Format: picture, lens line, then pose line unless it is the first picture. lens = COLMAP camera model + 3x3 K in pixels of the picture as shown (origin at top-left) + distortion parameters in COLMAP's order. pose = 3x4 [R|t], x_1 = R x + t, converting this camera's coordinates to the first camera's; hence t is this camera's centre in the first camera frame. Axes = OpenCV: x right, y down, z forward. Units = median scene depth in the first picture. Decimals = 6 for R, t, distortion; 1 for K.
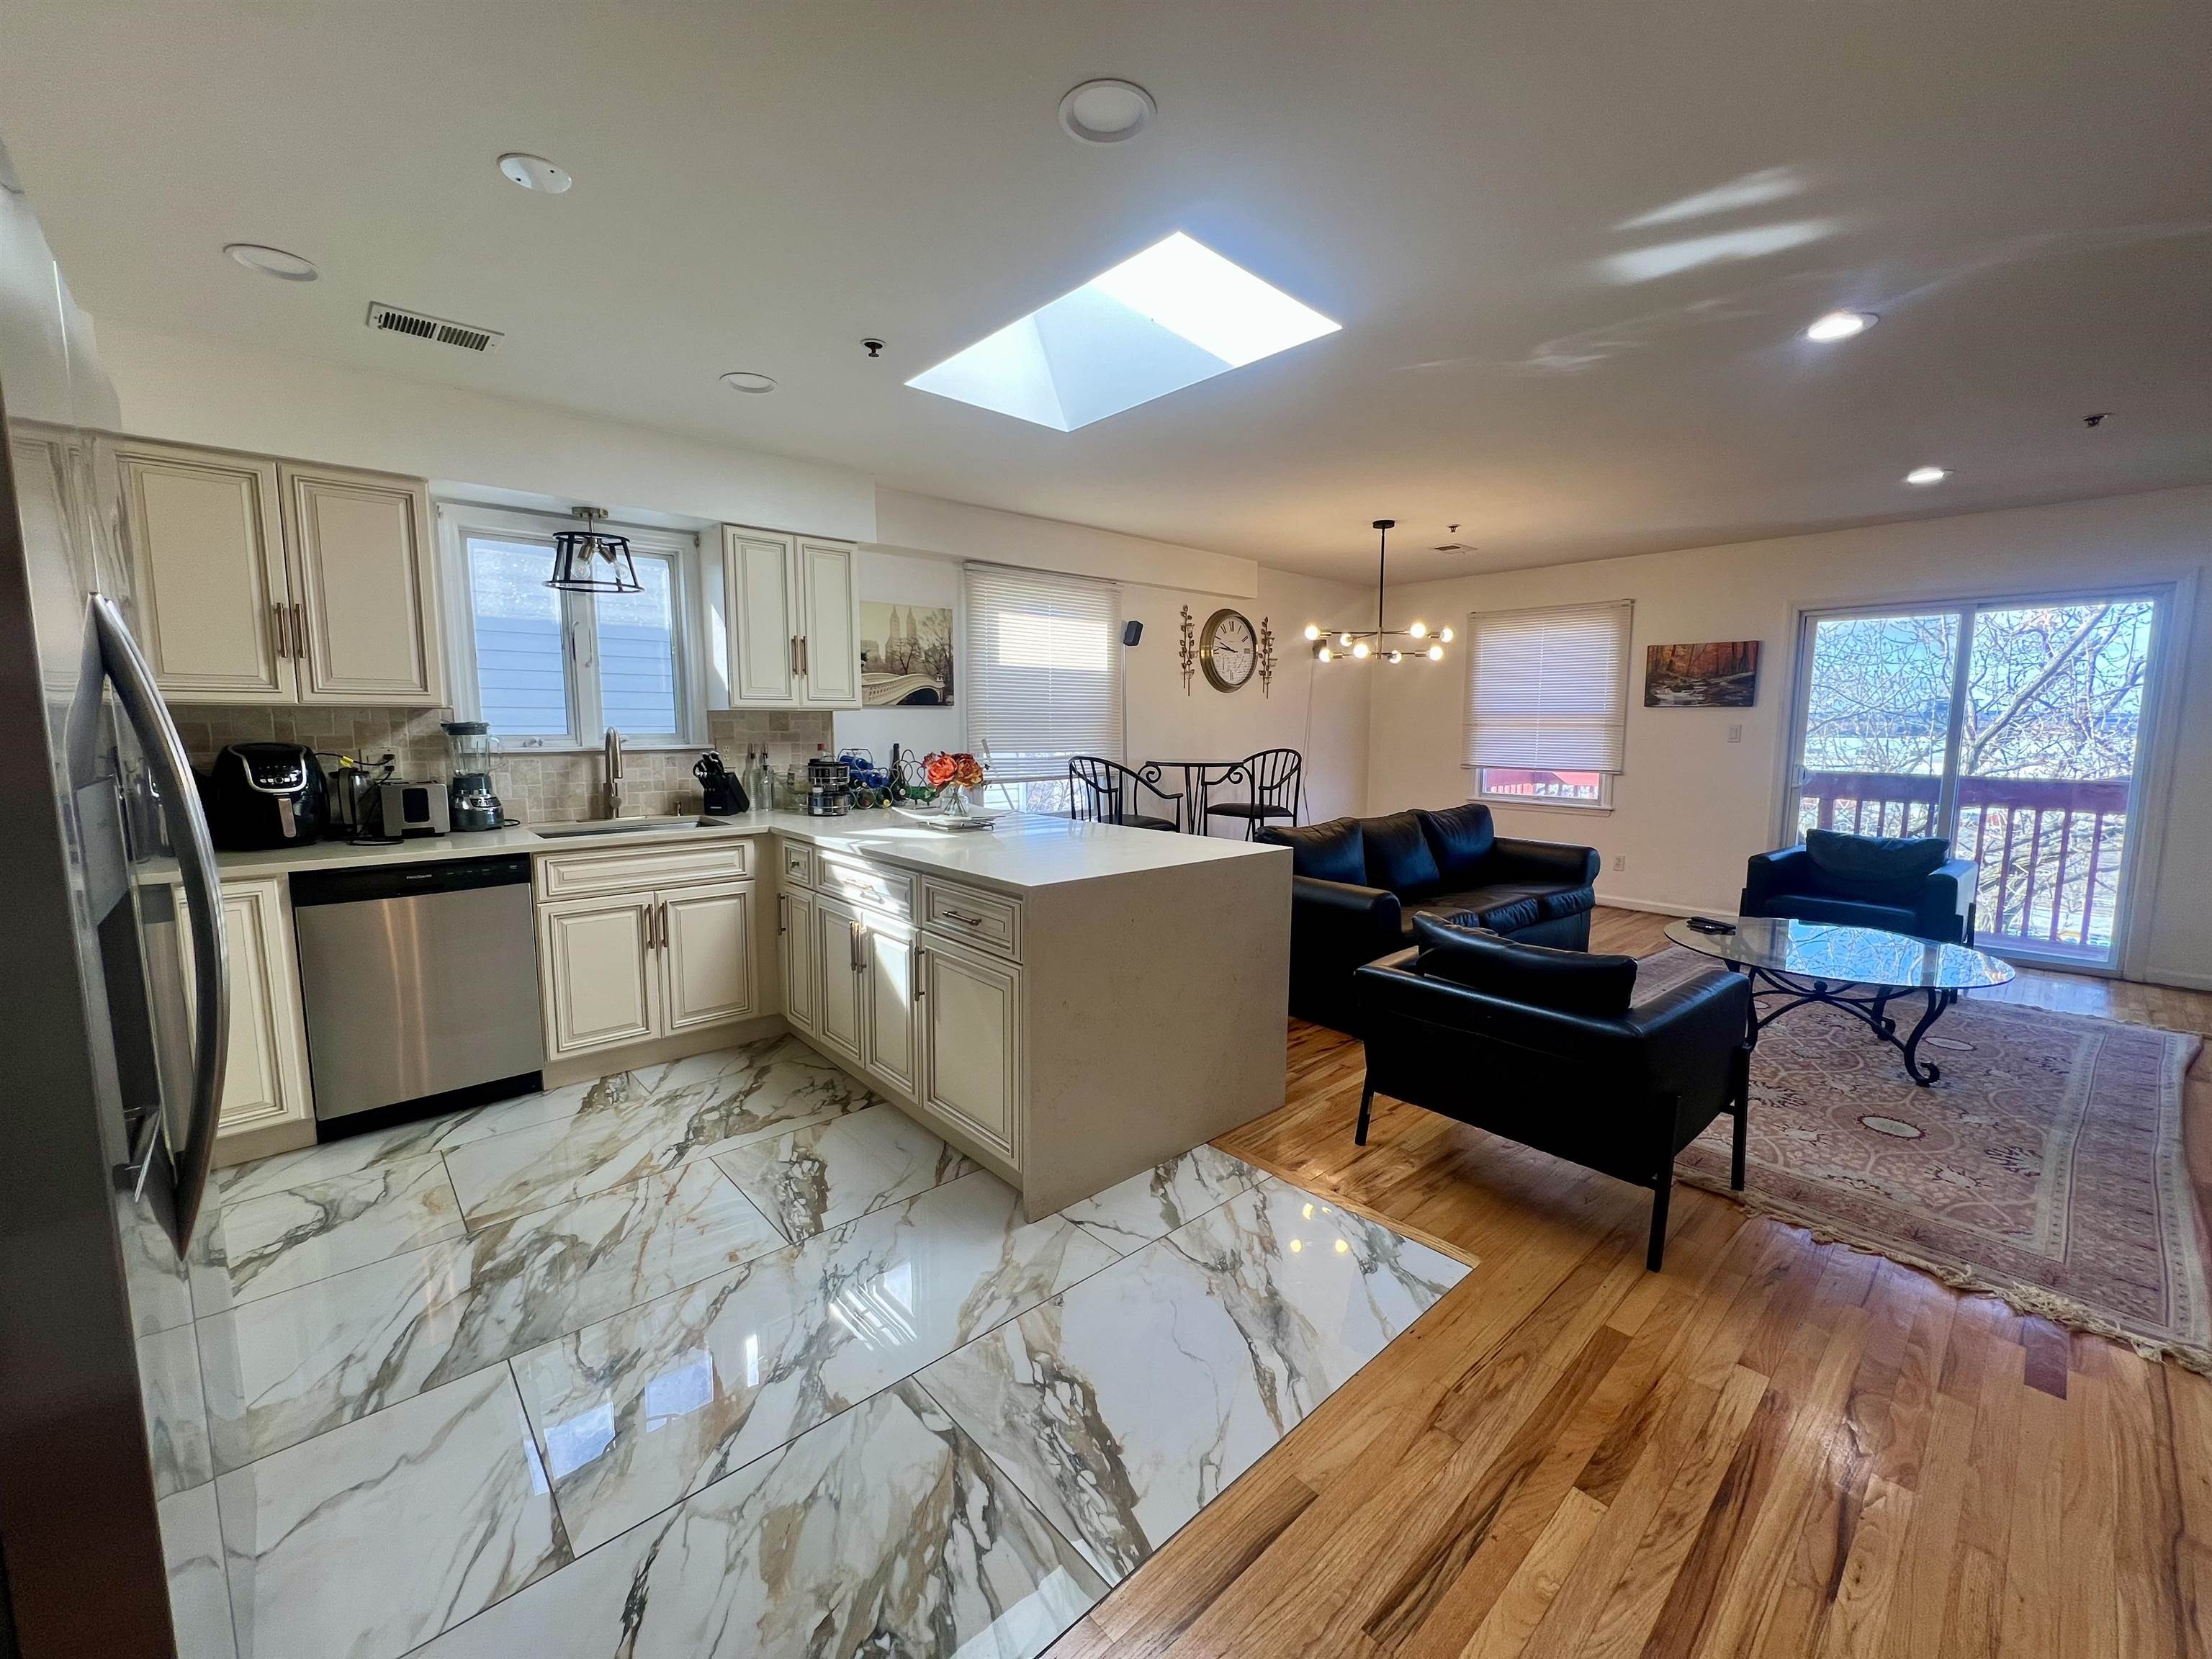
lens RADIAL K [[884.7, 0, 1104.2], [0, 884.7, 824.0], [0, 0, 1]] dist [-0.002415, 0.000575]
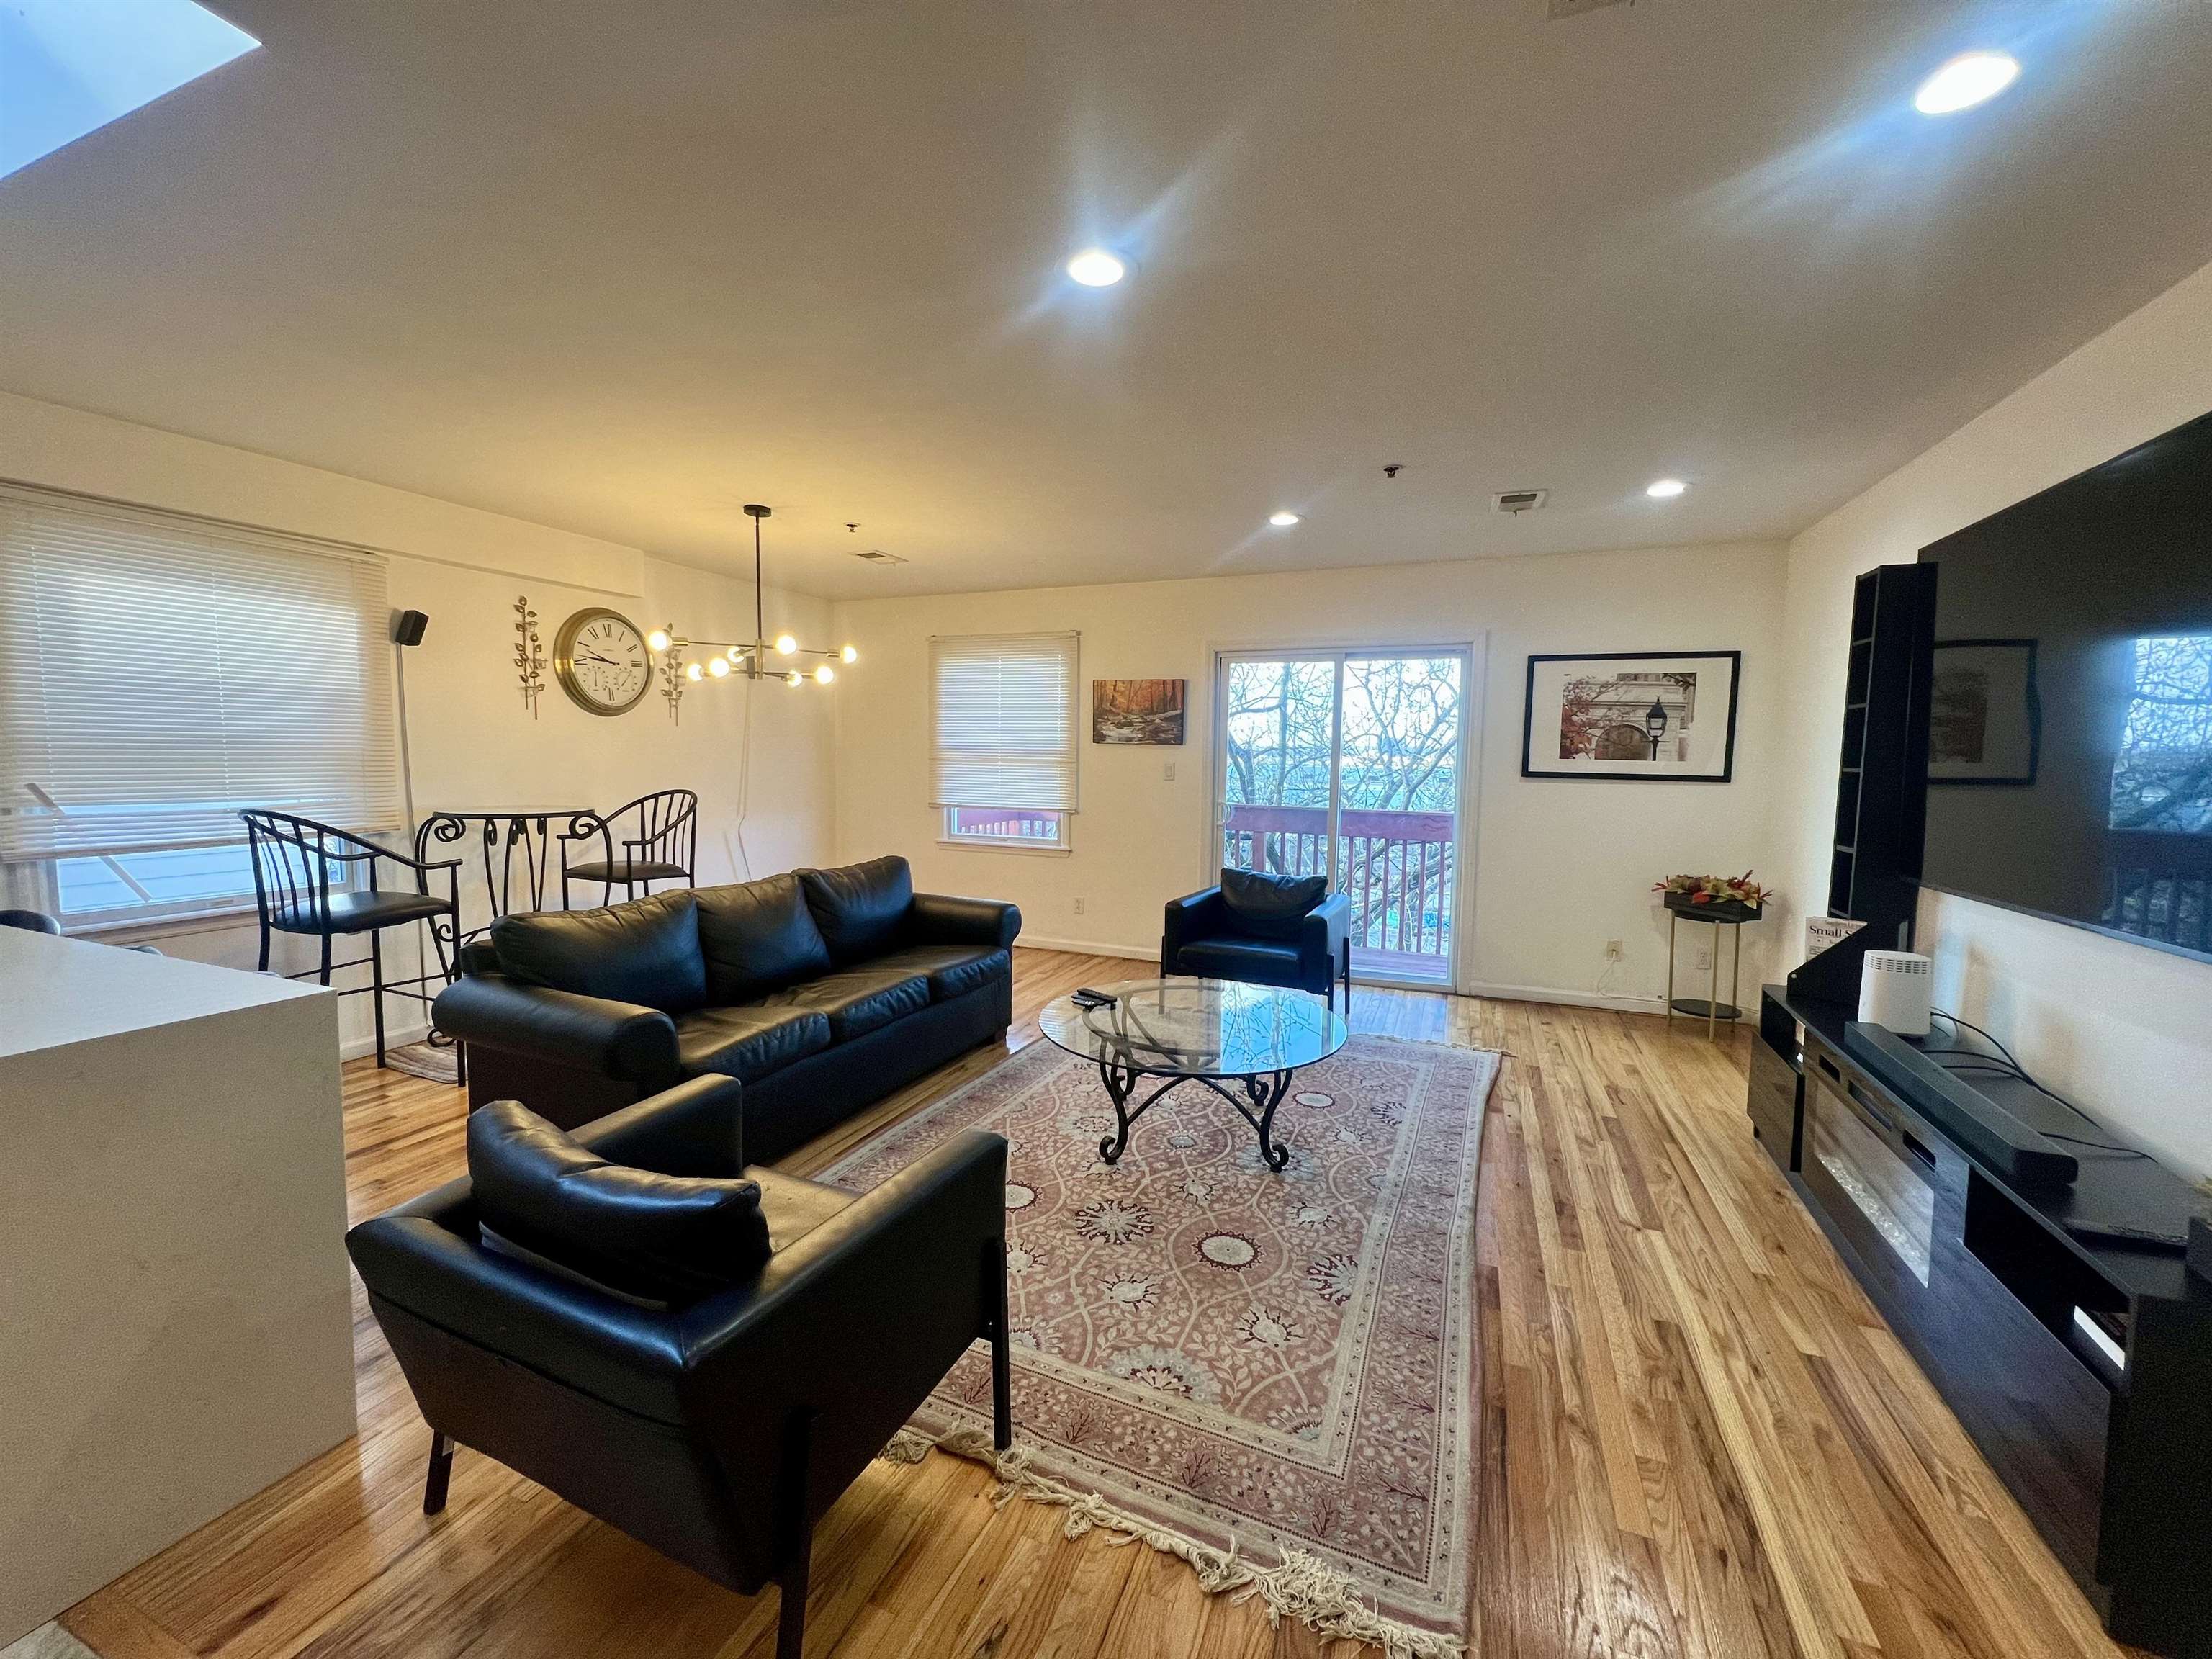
lens RADIAL K [[884.7, 0, 1096.8], [0, 884.7, 826.9], [0, 0, 1]] dist [-0.002415, 0.000575]
pose [[0.904200, -0.024813, 0.426388, 0.228620], [0.035682, 0.999210, -0.017519, -0.027812], [-0.425616, 0.031056, 0.904371, 0.147351]]
